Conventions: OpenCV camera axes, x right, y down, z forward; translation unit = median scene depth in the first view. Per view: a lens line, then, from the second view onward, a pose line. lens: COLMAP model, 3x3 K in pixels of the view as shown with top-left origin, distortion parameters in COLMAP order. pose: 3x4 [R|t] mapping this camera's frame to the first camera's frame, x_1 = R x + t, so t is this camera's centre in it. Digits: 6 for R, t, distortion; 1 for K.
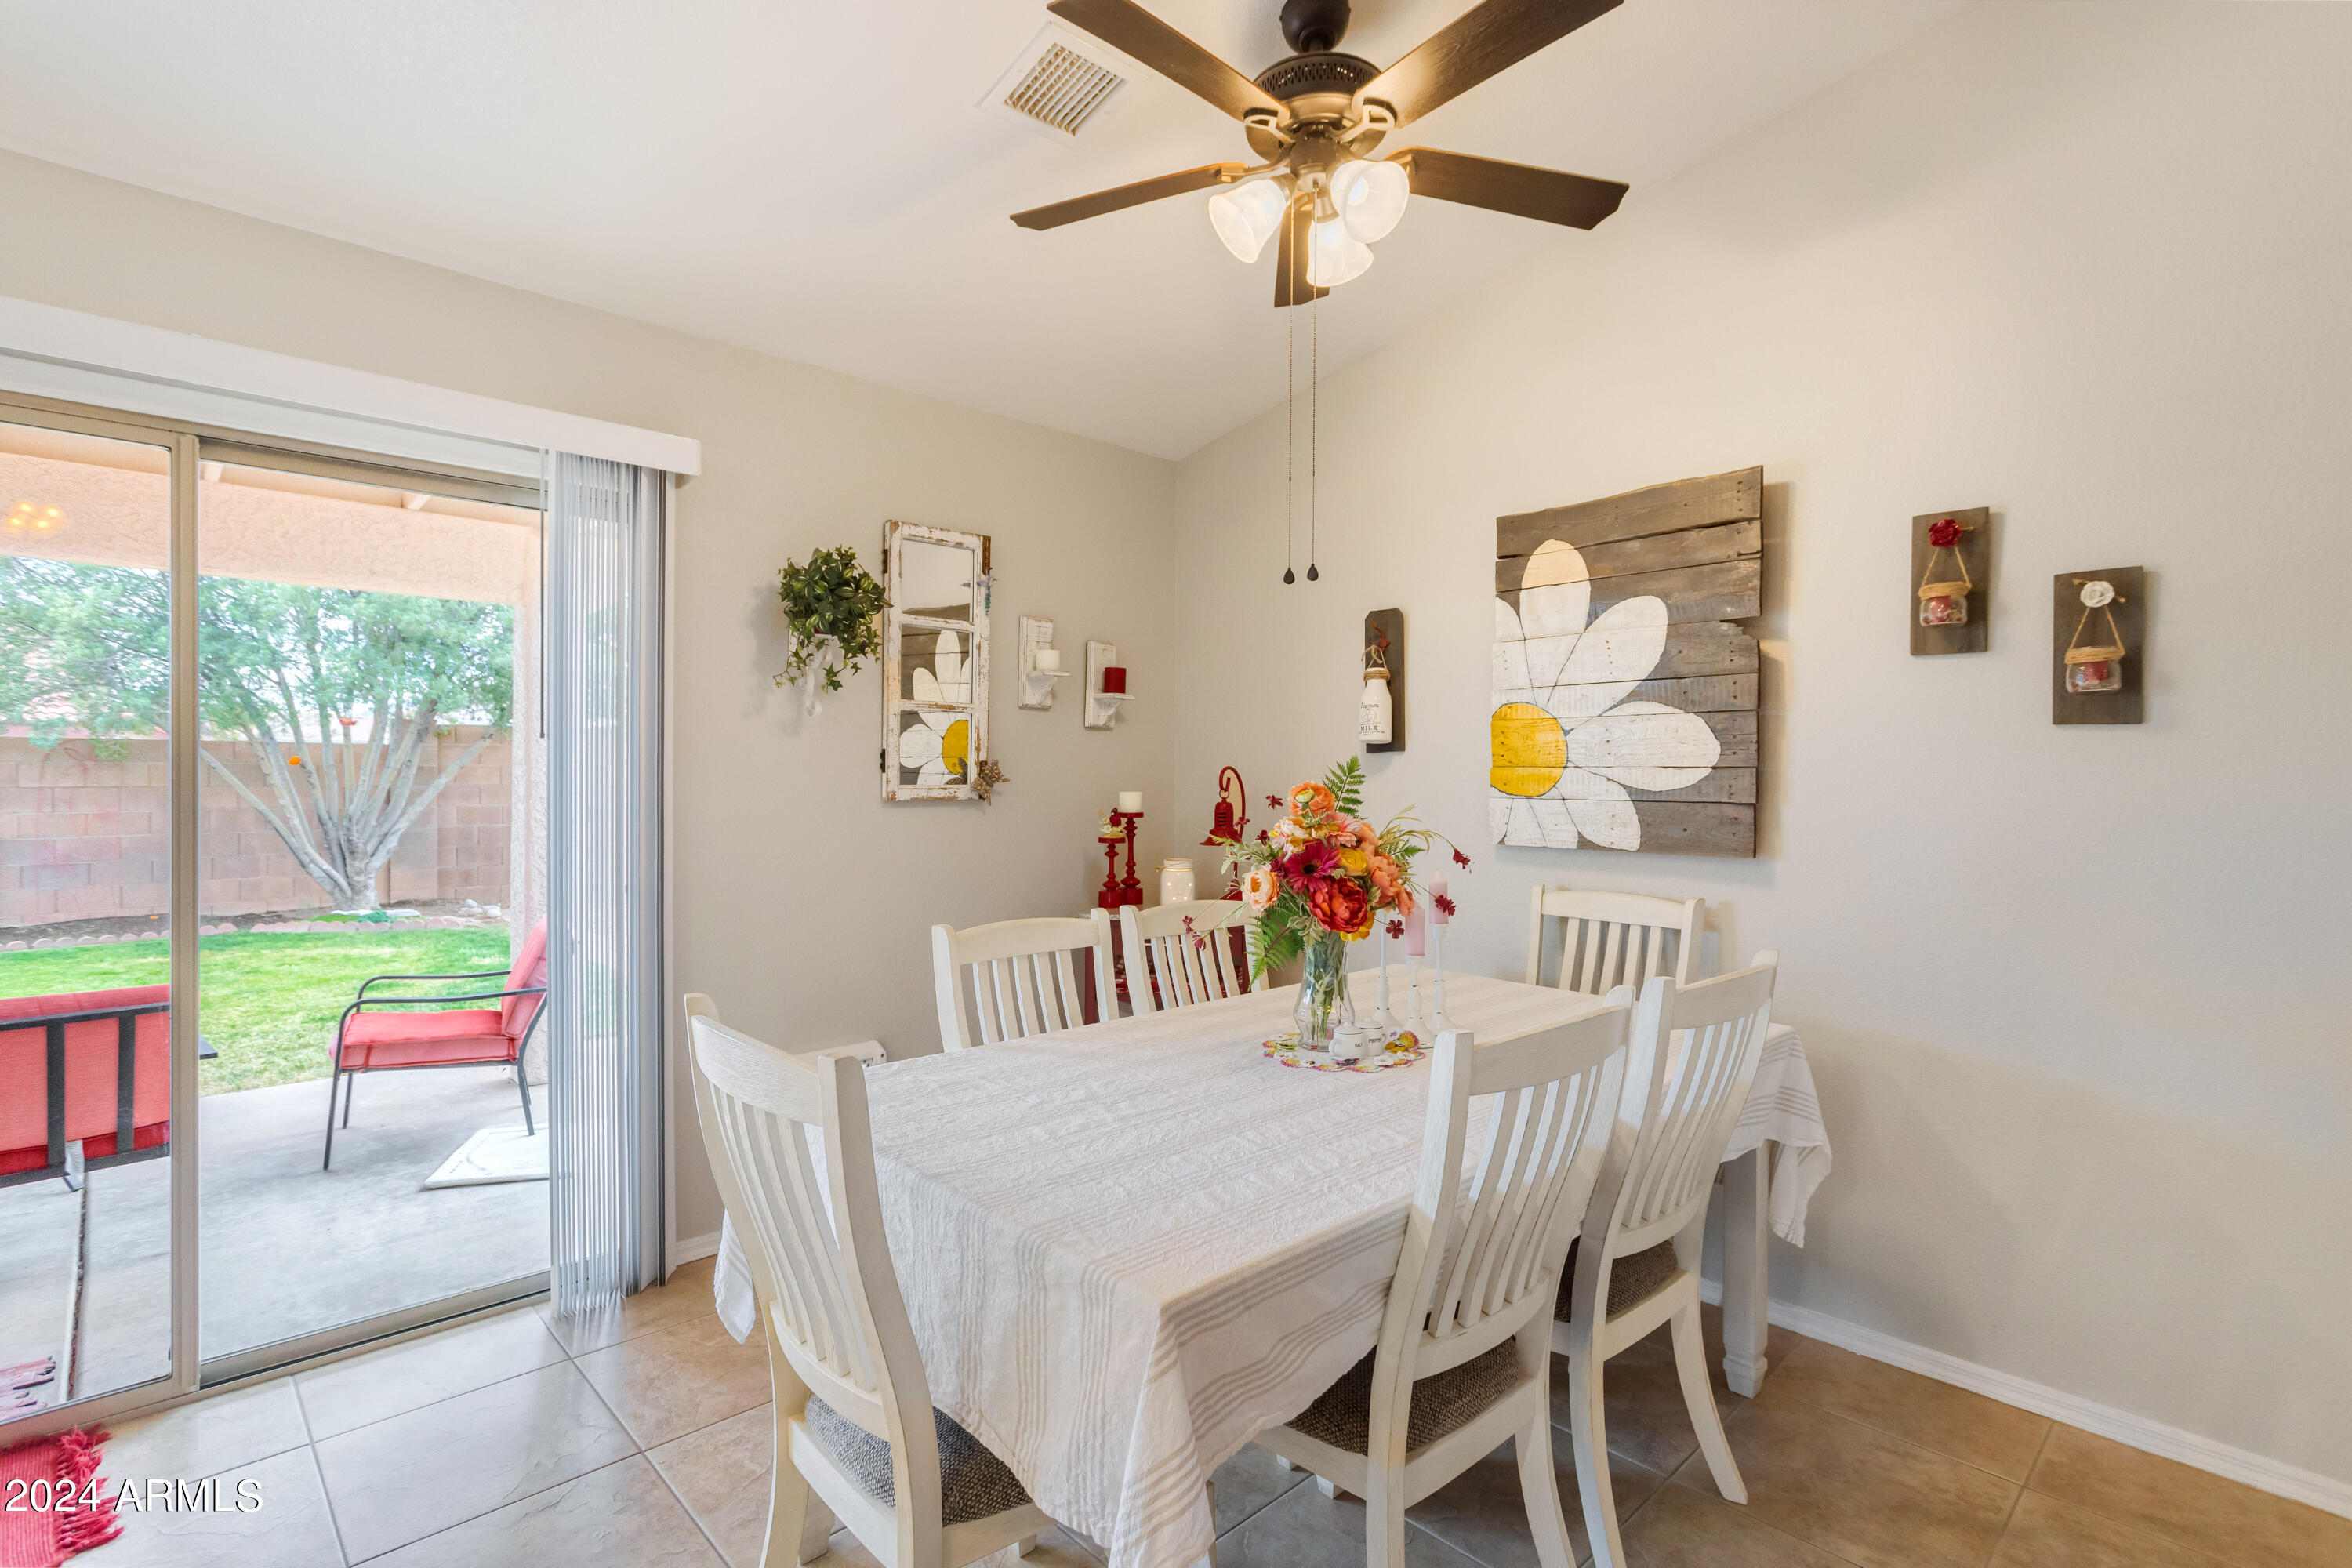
lens RADIAL K [[1122.9, 0, 1173.0], [0, 1122.9, 780.5], [0, 0, 1]] dist [-0.004338, 0.001983]
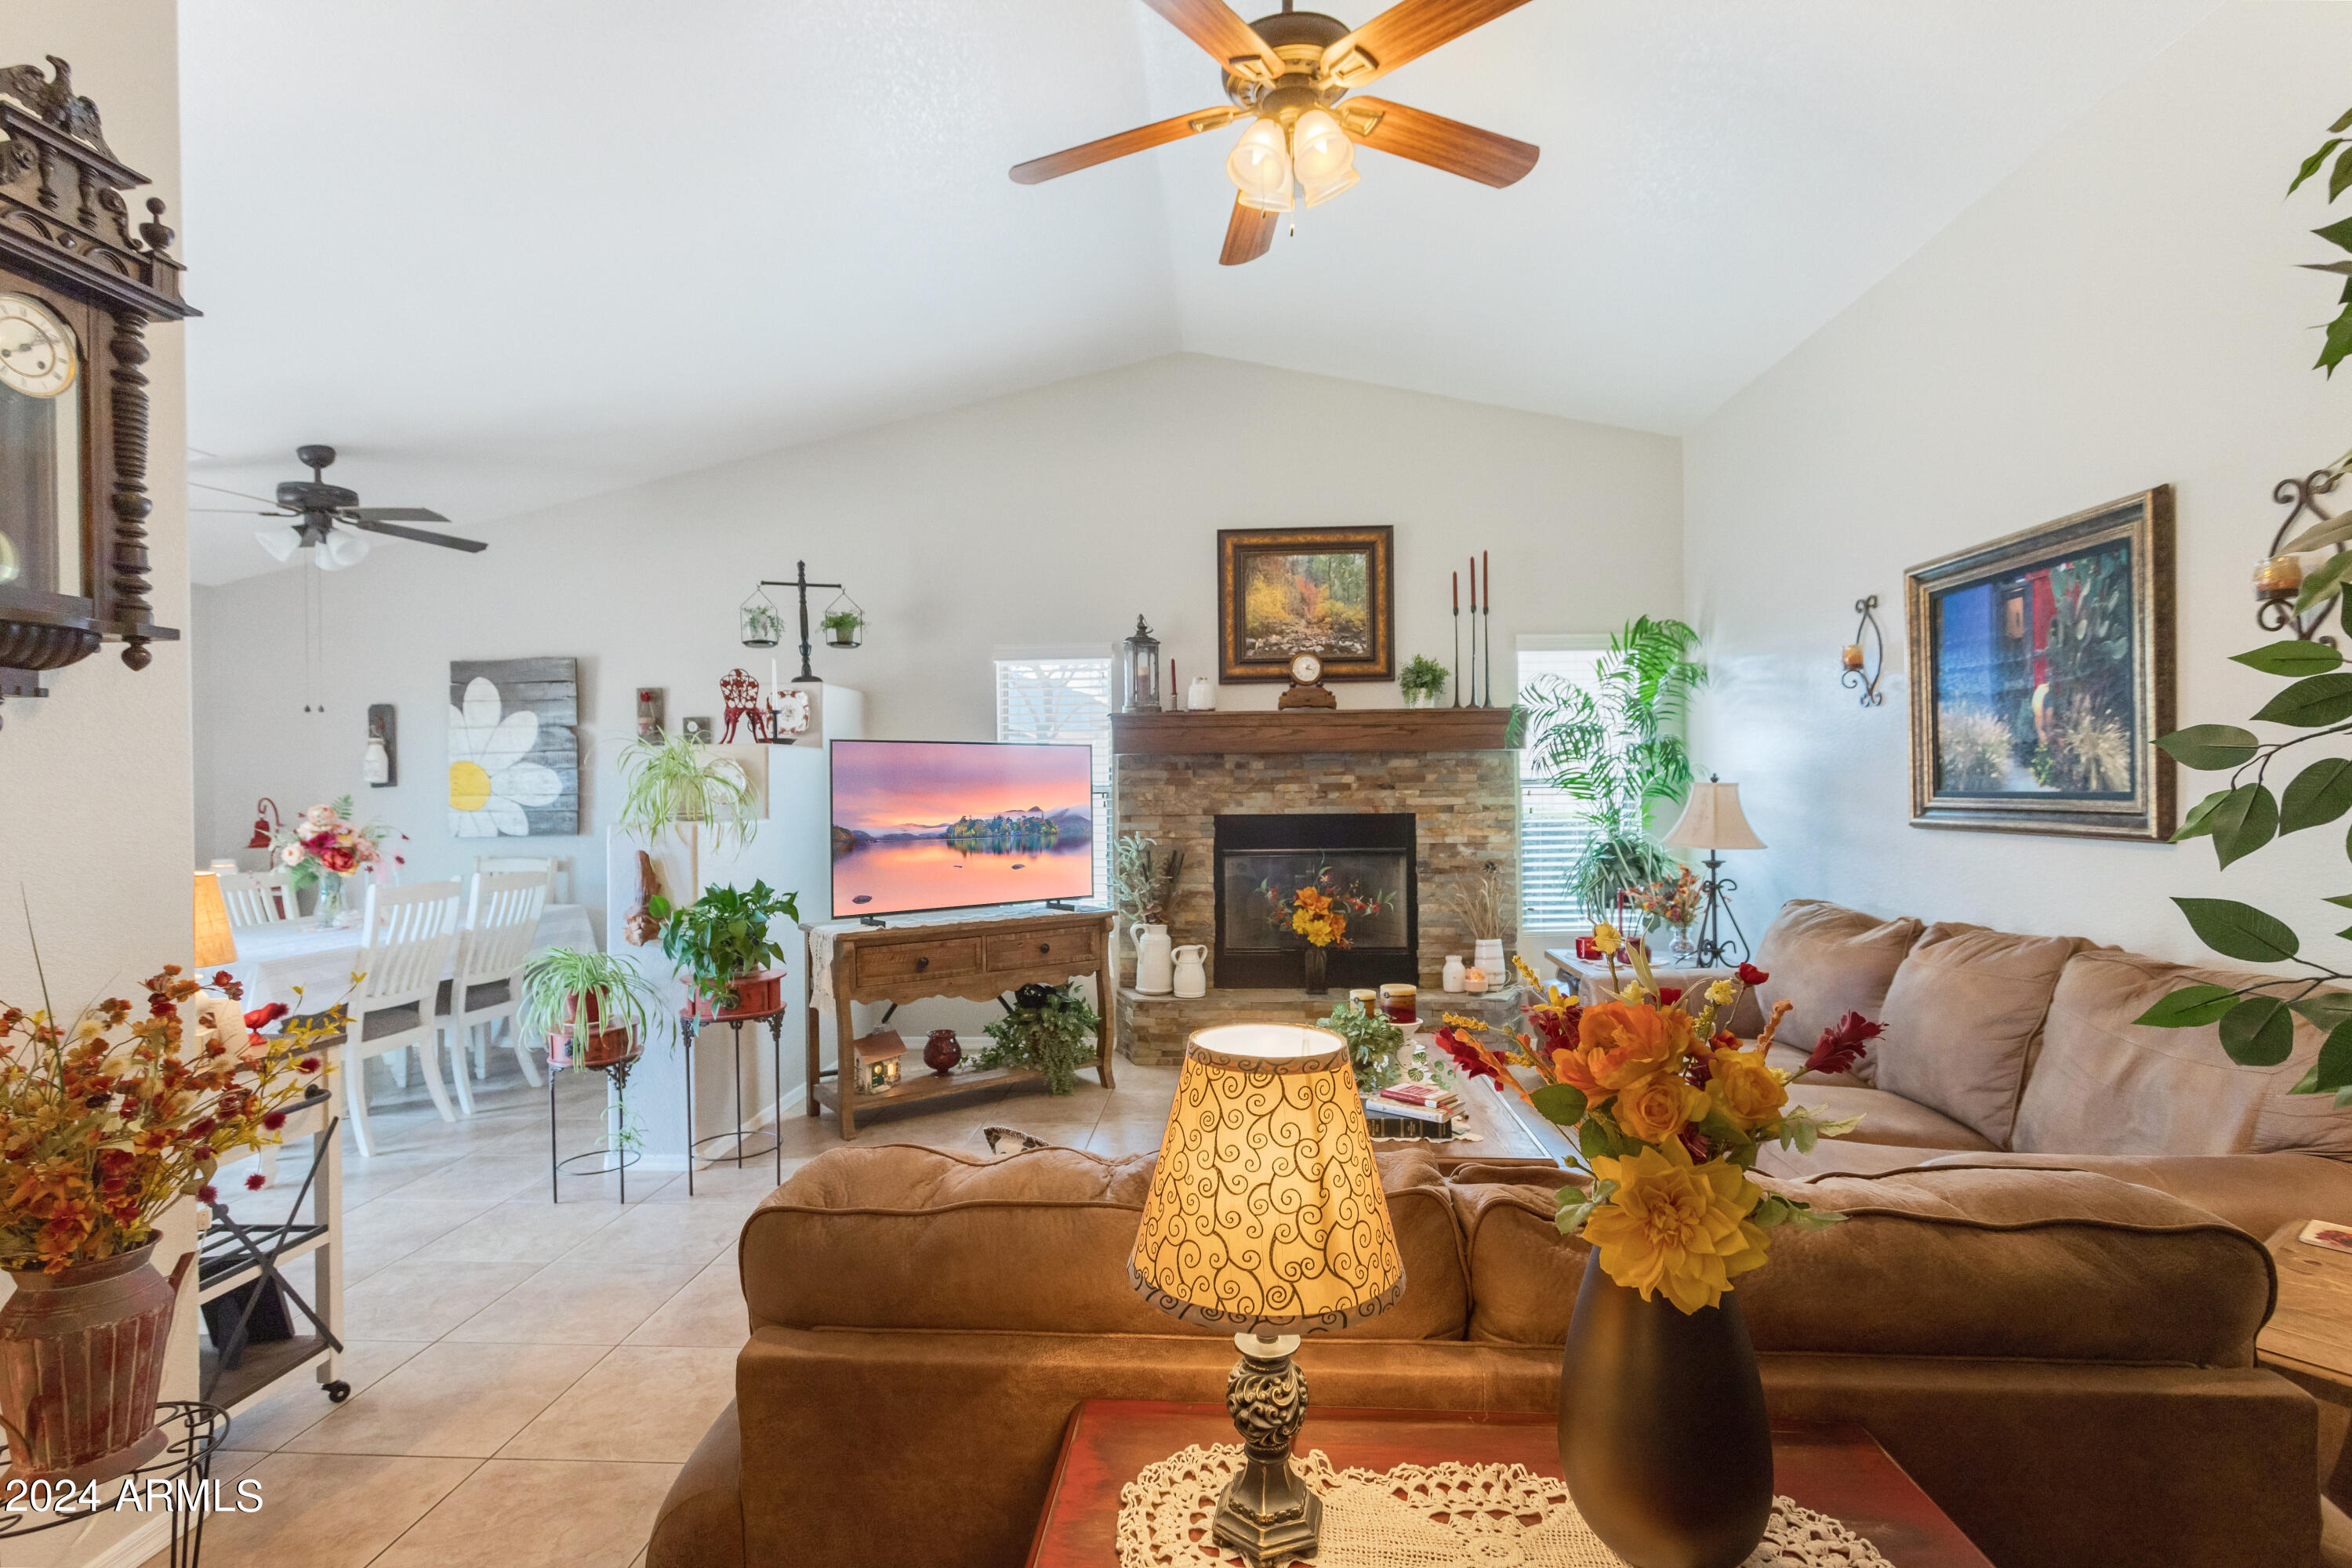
lens RADIAL K [[1122.9, 0, 1170.3], [0, 1122.9, 790.5], [0, 0, 1]] dist [-0.004338, 0.001983]
pose [[0.735072, -0.016129, 0.677797, -0.108381], [0.021369, 0.999771, 0.000616, 0.004657], [-0.677652, 0.014031, 0.735248, -1.322888]]
